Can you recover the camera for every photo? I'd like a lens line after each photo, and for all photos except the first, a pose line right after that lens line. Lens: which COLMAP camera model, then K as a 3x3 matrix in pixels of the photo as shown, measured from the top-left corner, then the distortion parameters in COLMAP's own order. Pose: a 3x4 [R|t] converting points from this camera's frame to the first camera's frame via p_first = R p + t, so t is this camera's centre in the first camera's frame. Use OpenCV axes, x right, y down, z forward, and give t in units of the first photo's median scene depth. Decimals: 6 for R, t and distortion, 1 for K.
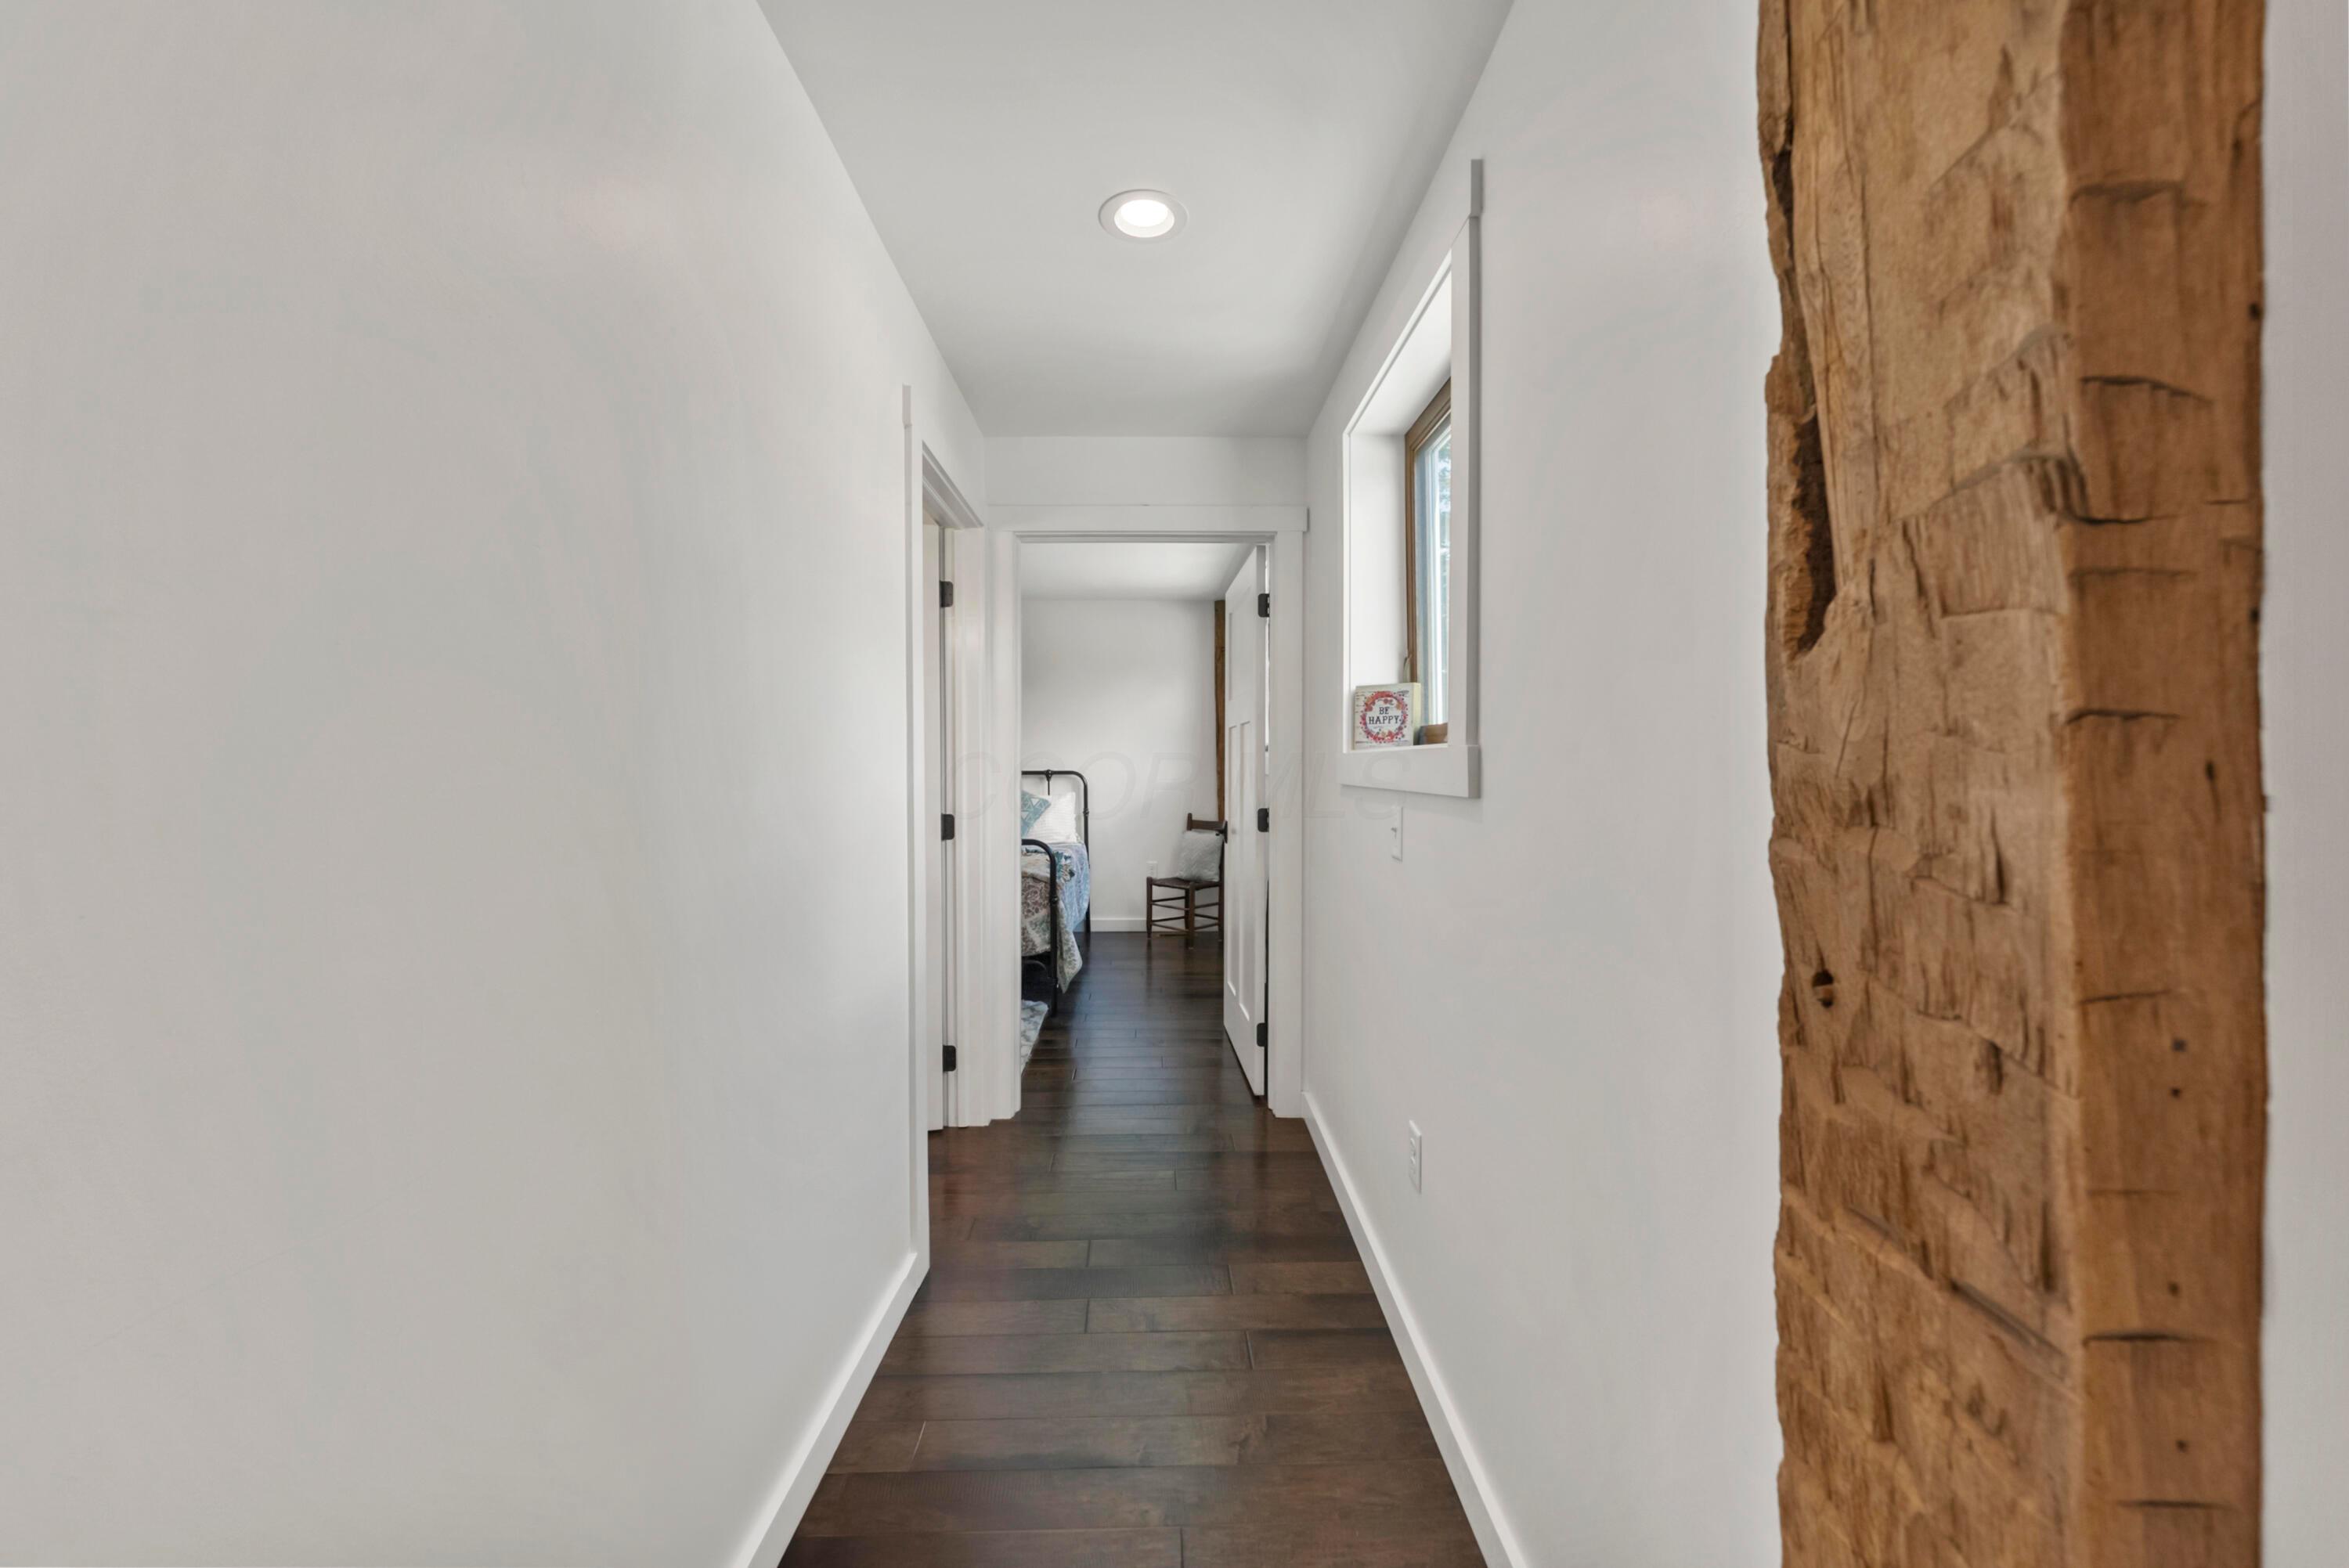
lens RADIAL K [[904.6, 0, 1166.9], [0, 904.6, 754.5], [0, 0, 1]] dist [-0.000530, -0.000066]
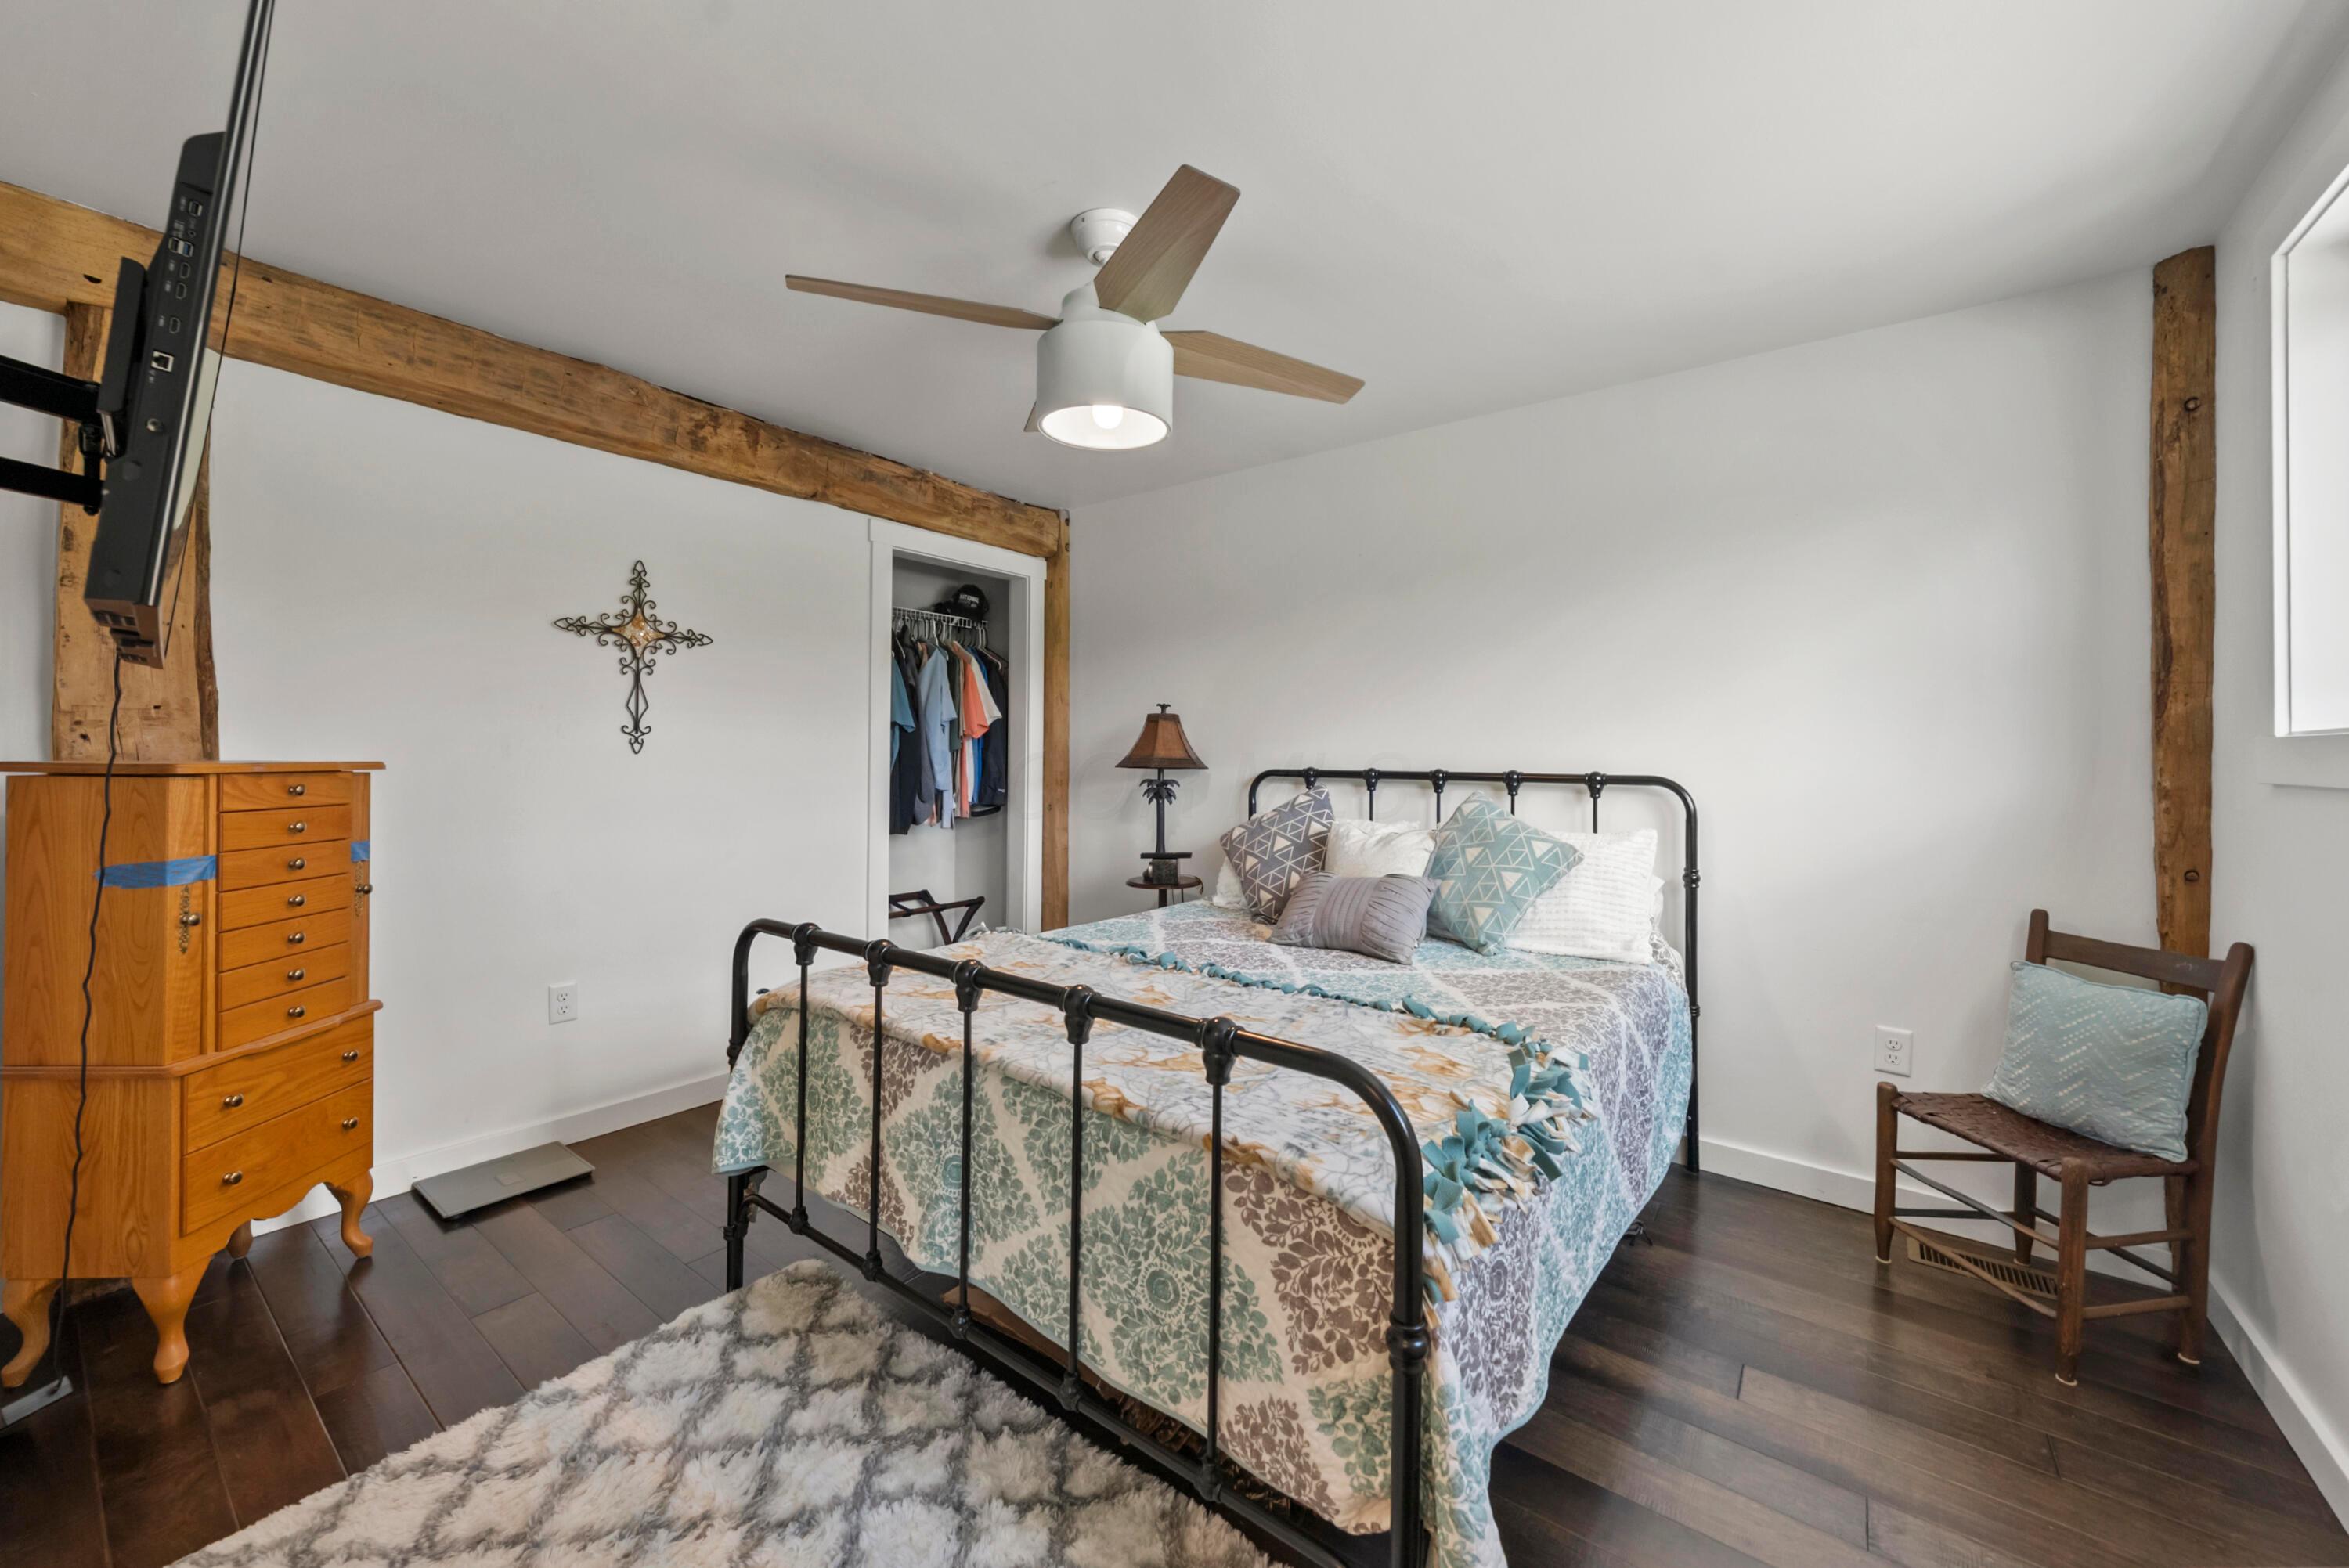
lens RADIAL K [[904.6, 0, 1166.9], [0, 904.6, 754.5], [0, 0, 1]] dist [-0.000530, -0.000066]
pose [[0.785347, 0.013493, -0.618908, -0.022860], [-0.013482, 0.999898, 0.004692, 0.009096], [0.618909, 0.004659, 0.785449, 0.540021]]
